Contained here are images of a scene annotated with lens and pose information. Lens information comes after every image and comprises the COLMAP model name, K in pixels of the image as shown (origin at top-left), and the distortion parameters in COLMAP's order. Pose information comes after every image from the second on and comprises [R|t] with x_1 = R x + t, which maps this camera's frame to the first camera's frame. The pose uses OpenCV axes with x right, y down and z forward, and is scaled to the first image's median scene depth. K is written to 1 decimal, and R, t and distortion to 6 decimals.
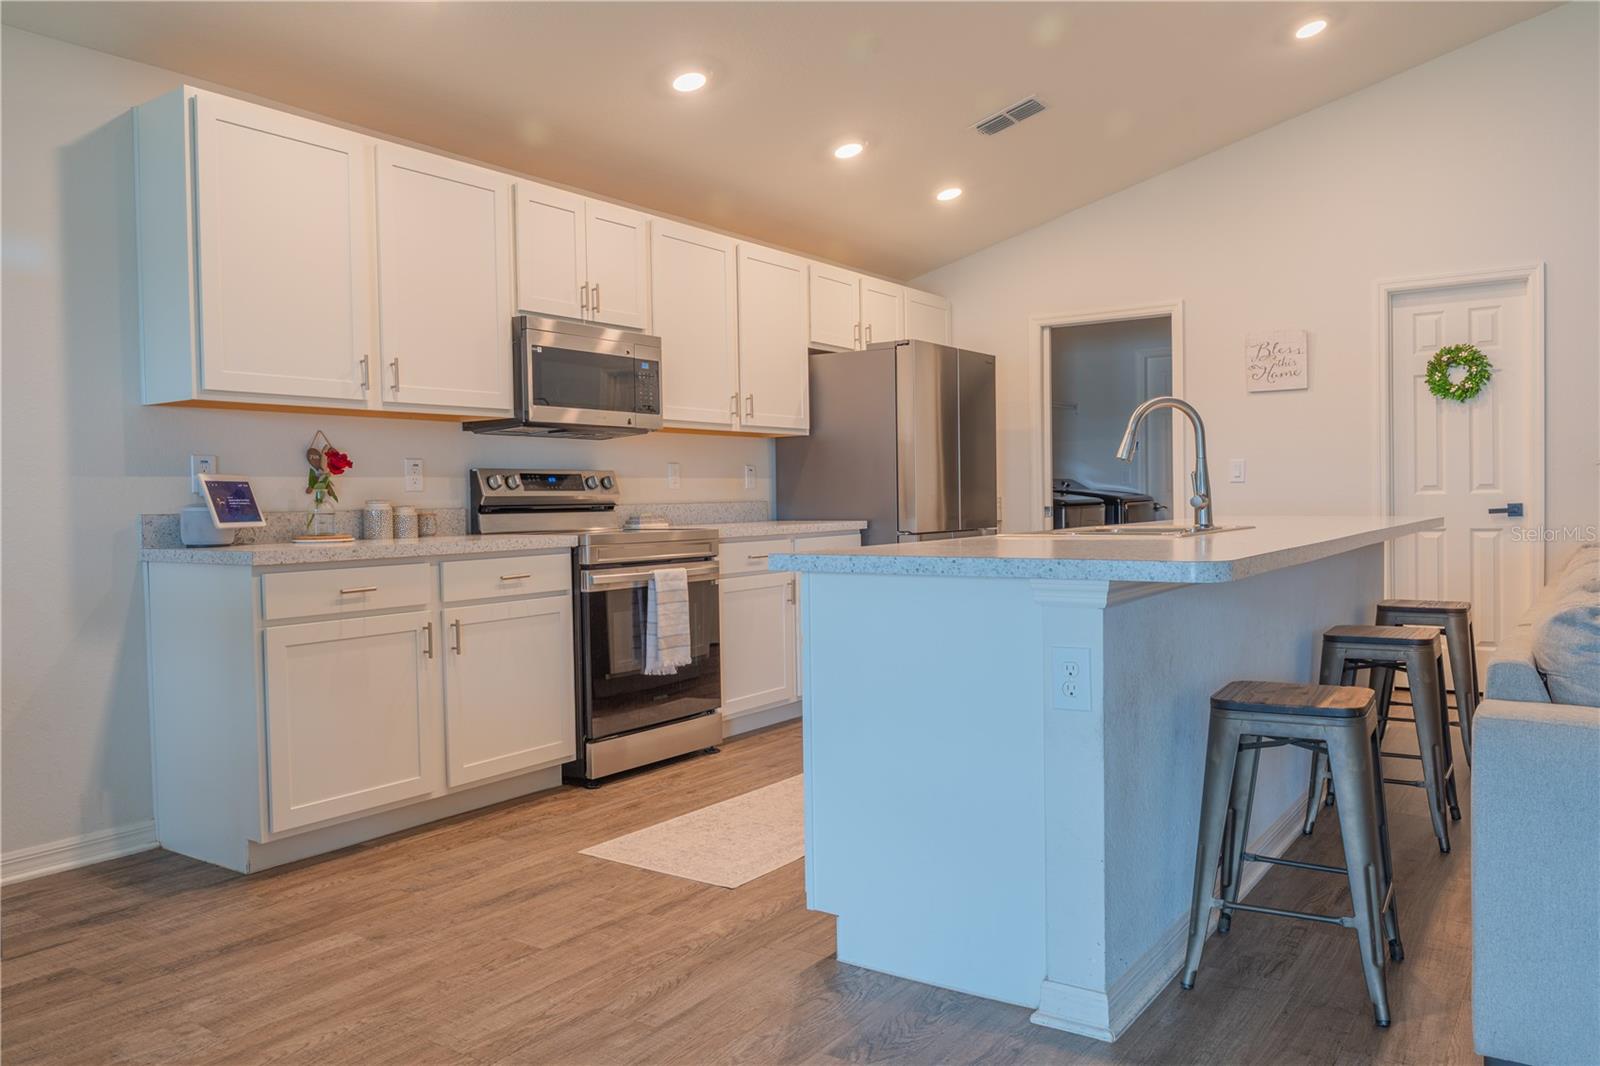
lens RADIAL K [[1158.6, 0, 800.0], [0, 1158.6, 533.0], [0, 0, 1]] dist [-0.012449, -0.004118]
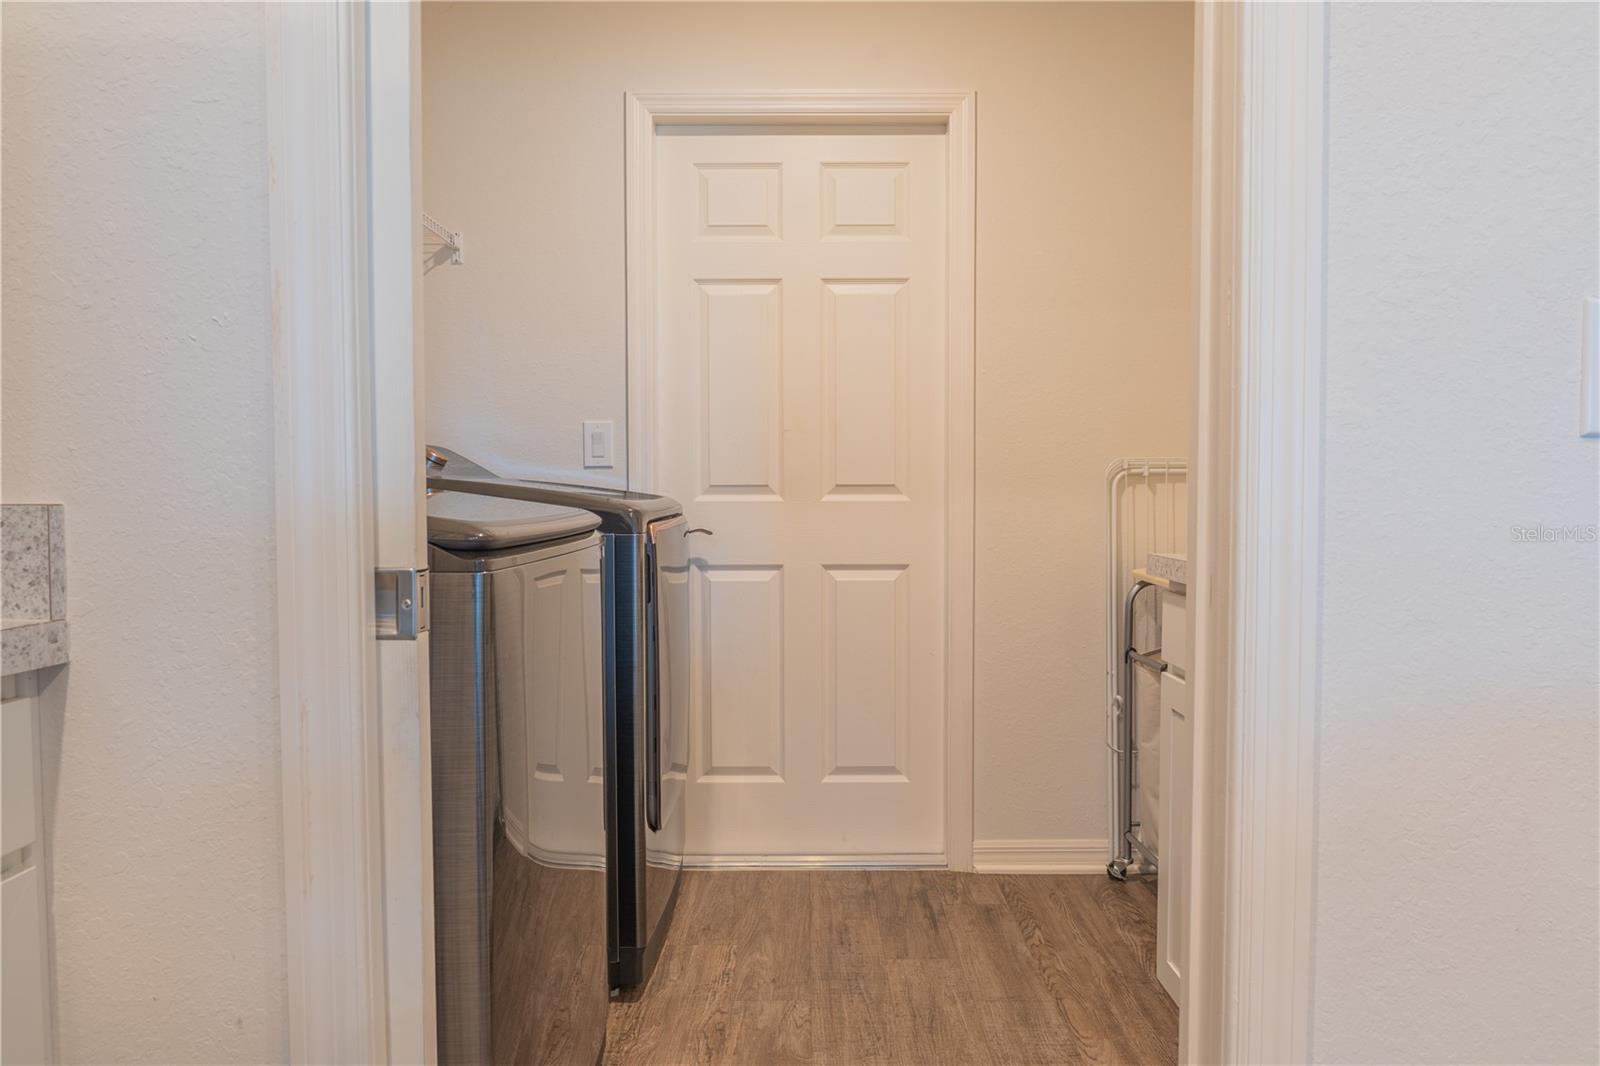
lens RADIAL K [[1080.6, 0, 803.5], [0, 1080.6, 533.7], [0, 0, 1]] dist [-0.013875, -0.003659]
pose [[0.823495, -0.006418, 0.567288, 0.265250], [0.004347, 0.999978, 0.005003, -0.042201], [-0.567307, -0.001654, 0.823505, 1.276321]]
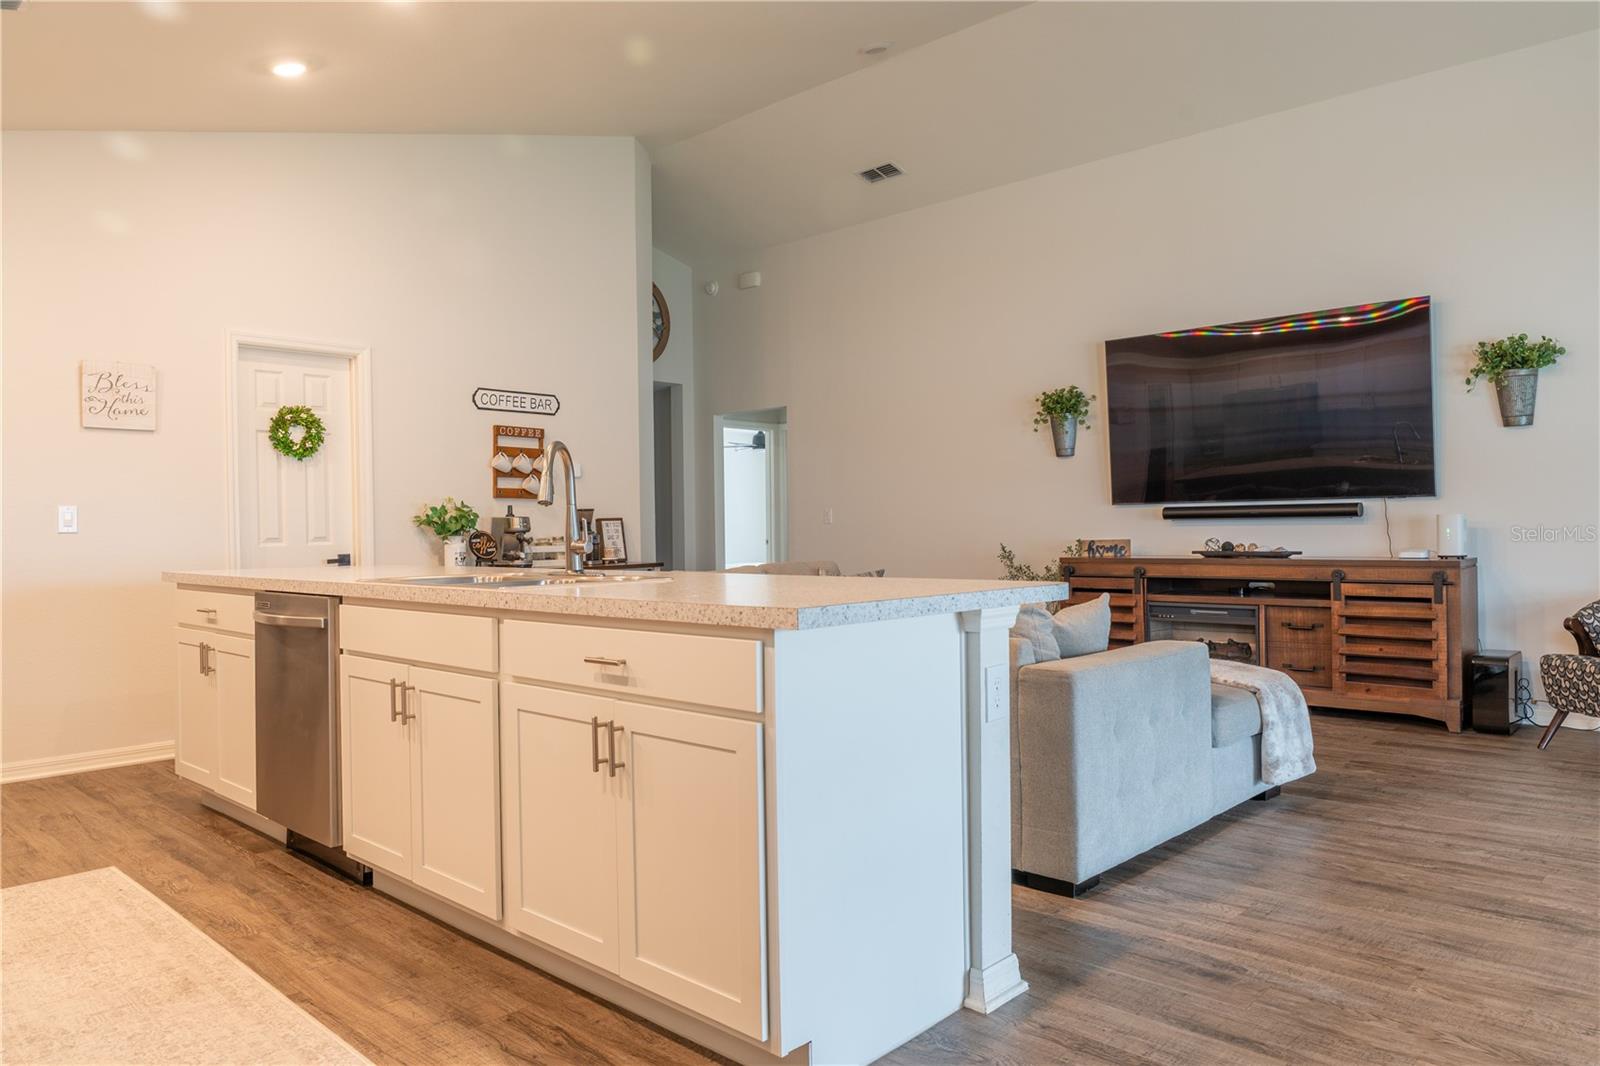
lens RADIAL K [[1064.7, 0, 803.3], [0, 1064.7, 532.1], [0, 0, 1]] dist [-0.009099, -0.010037]
pose [[0.147199, 0.012367, 0.989030, -0.407582], [0.041813, 0.998950, -0.018714, -0.010996], [-0.988223, 0.044109, 0.146528, 0.493780]]
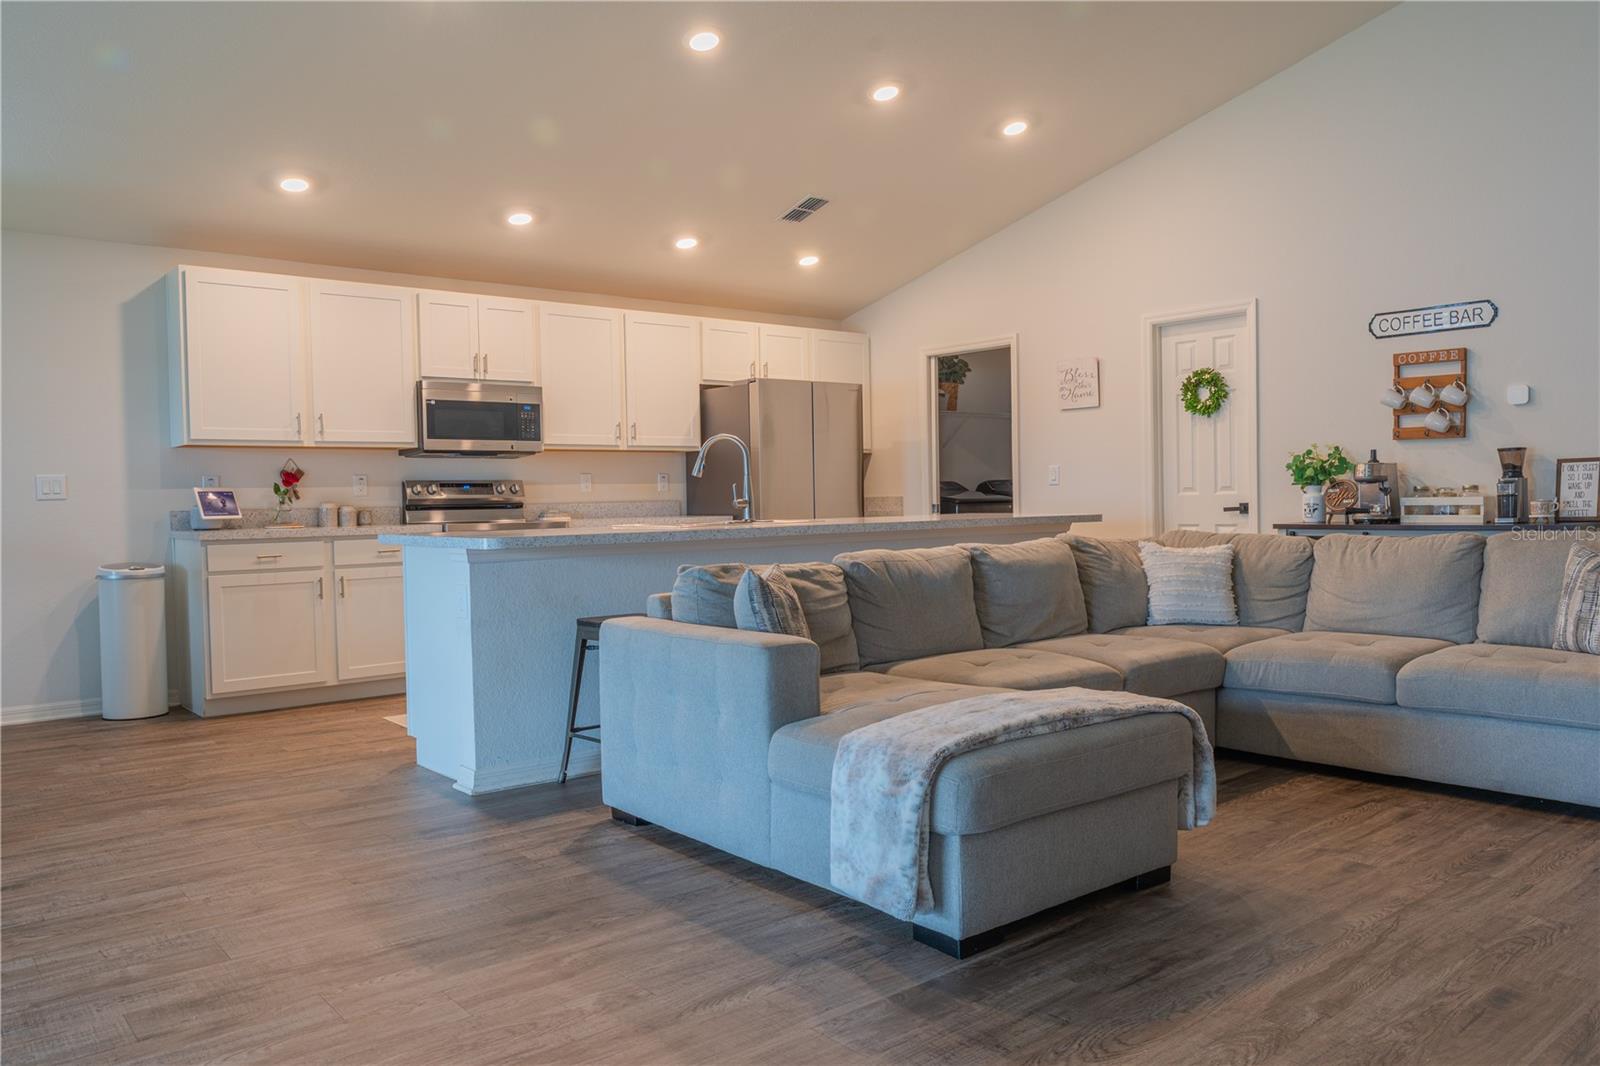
lens RADIAL K [[1165.2, 0, 802.6], [0, 1165.2, 533.1], [0, 0, 1]] dist [-0.009001, -0.008975]
pose [[0.964279, 0.007151, -0.264793, 0.607734], [-0.005759, 0.999965, 0.006031, 0.000742], [0.264826, -0.004291, 0.964287, -0.320068]]
